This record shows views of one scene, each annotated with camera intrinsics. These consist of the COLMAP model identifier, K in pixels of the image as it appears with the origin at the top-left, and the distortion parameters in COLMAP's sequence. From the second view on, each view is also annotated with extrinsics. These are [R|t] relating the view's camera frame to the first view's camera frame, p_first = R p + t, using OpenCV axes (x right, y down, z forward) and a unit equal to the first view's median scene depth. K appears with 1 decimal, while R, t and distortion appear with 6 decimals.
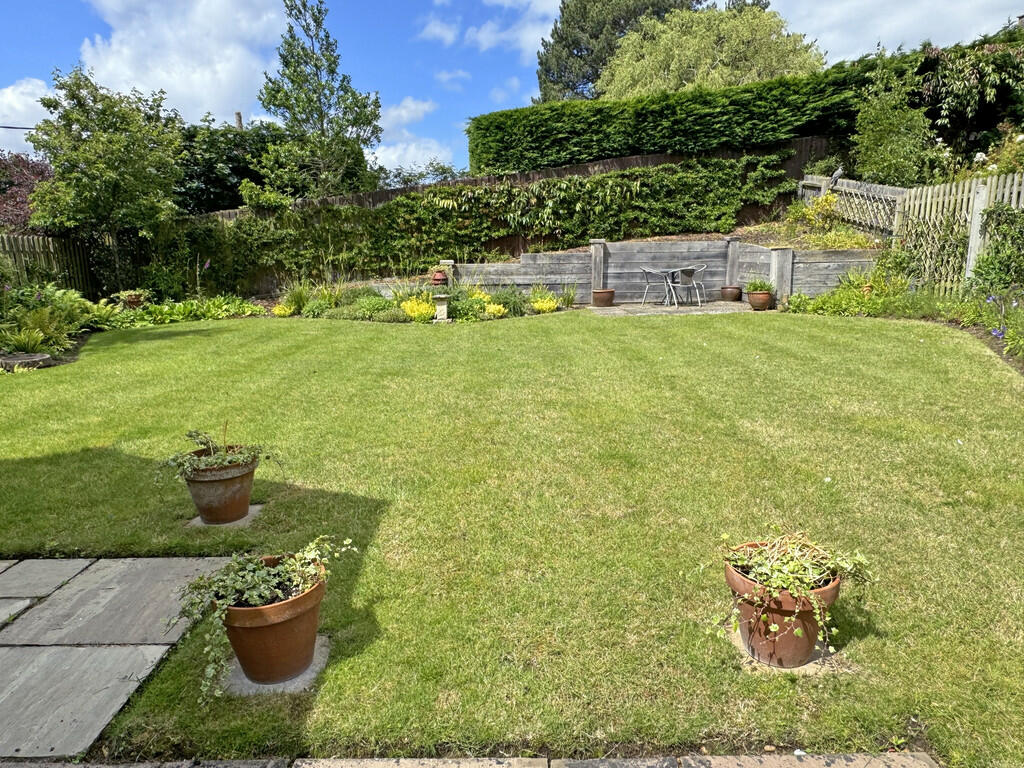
lens RADIAL K [[650.4, 0, 513.2], [0, 650.4, 378.6], [0, 0, 1]] dist [0.011510, 0.000725]
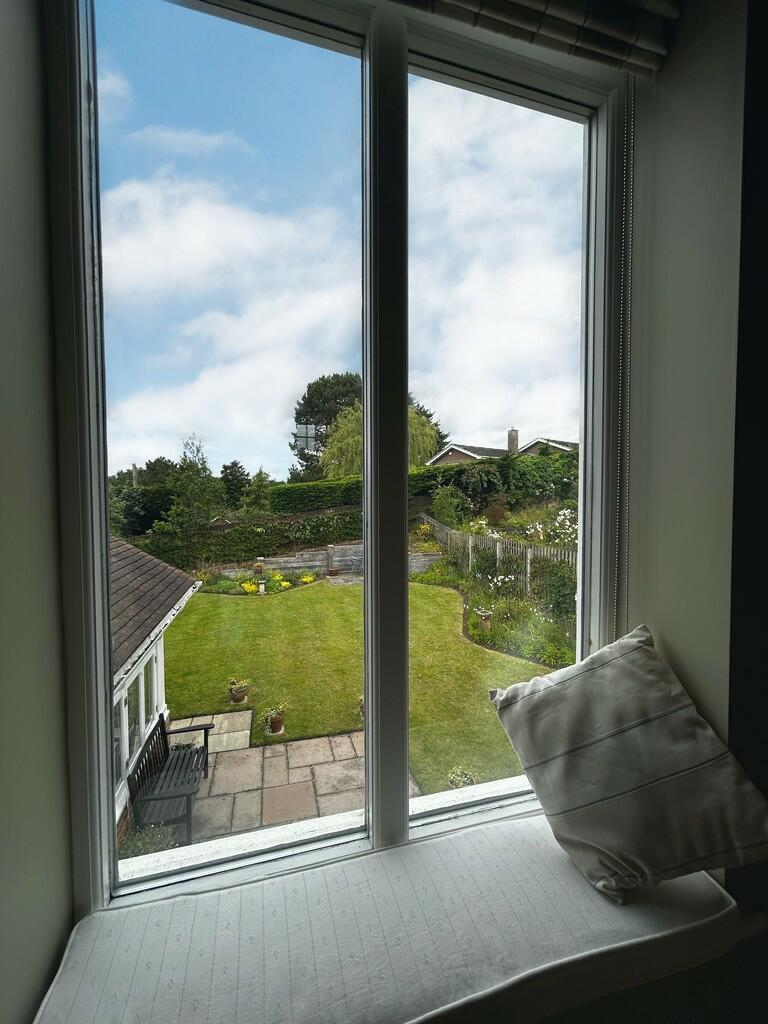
lens RADIAL K [[414.0, 0, 386.4], [0, 414.0, 514.7], [0, 0, 1]] dist [0.000079, -0.000012]
pose [[0.964981, -0.002705, 0.262306, -0.062875], [0.037594, 0.991051, -0.128079, -0.141592], [-0.259612, 0.133455, 0.956447, -0.459199]]
